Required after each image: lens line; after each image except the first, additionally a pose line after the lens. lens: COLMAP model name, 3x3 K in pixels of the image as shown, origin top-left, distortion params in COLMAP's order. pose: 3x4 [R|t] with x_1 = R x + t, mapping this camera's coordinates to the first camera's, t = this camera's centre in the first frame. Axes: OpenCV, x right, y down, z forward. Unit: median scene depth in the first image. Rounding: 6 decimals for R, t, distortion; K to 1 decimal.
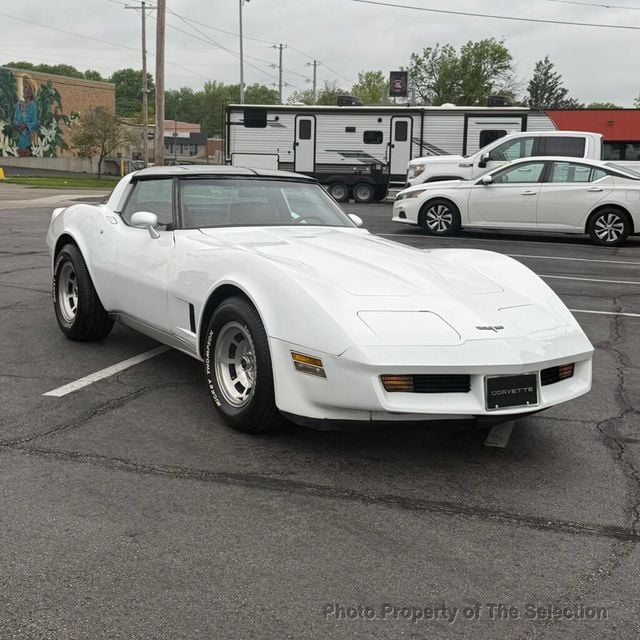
lens RADIAL K [[1048.9, 0, 320.0], [0, 1048.9, 320.0], [0, 0, 1]] dist [0.107767, 0.036426]
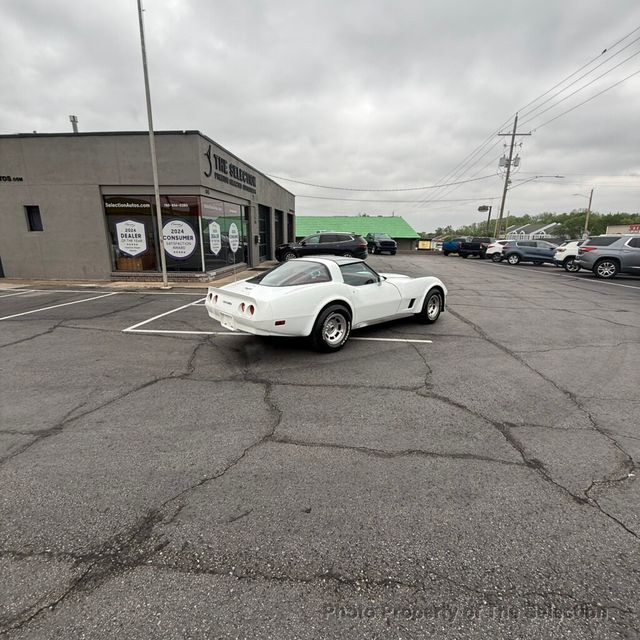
lens RADIAL K [[338.2, 0, 318.8], [0, 338.2, 319.5], [0, 0, 1]] dist [0.000245, -0.000362]
pose [[-0.181426, -0.268716, 0.945979, -0.791912], [0.142284, 0.944648, 0.295626, -0.224165], [-0.973057, 0.188232, -0.133150, 1.071792]]
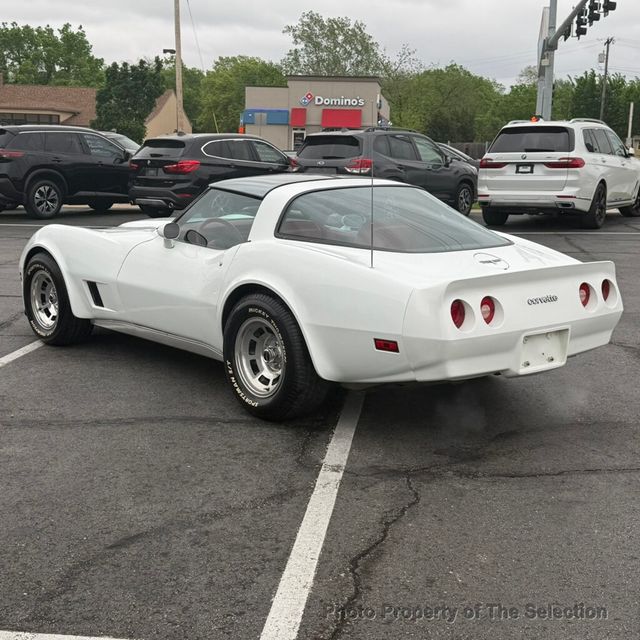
lens RADIAL K [[941.5, 0, 320.0], [0, 941.5, 320.0], [0, 0, 1]] dist [0.128292, -0.081710]
pose [[-0.986505, -0.021160, -0.162361, 0.030286], [-0.074310, 0.941468, 0.328811, -0.276801], [0.145900, 0.336439, -0.930334, 1.683367]]
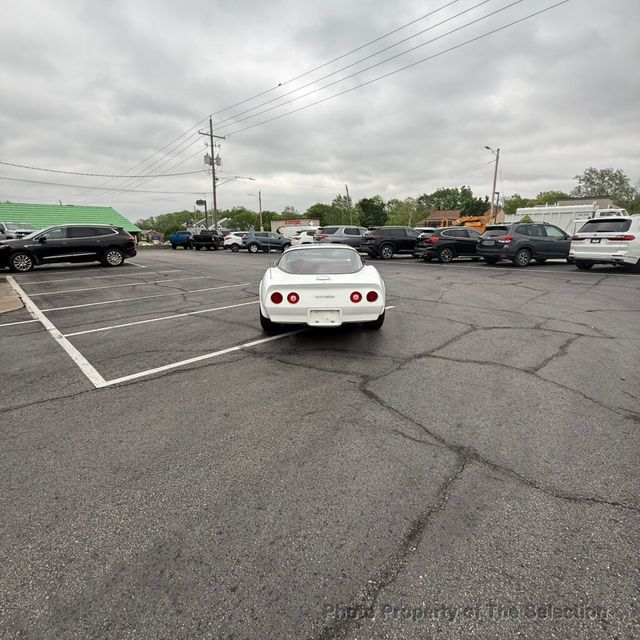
lens RADIAL K [[338.2, 0, 318.8], [0, 338.2, 319.5], [0, 0, 1]] dist [0.000245, -0.000362]
pose [[-0.868664, -0.153288, 0.471089, -0.447886], [0.055197, 0.915056, 0.399531, -0.277589], [-0.492317, 0.373061, -0.786416, 1.567657]]
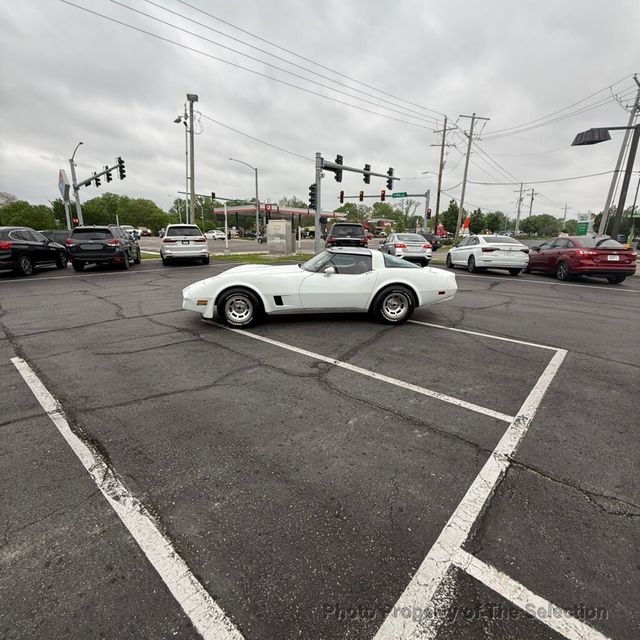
lens RADIAL K [[338.2, 0, 318.8], [0, 338.2, 319.5], [0, 0, 1]] dist [0.000245, -0.000362]
pose [[-0.445531, 0.177386, -0.877517, 0.689774], [-0.169262, 0.945807, 0.277128, -0.184509], [0.879120, 0.272000, -0.391361, 1.235052]]
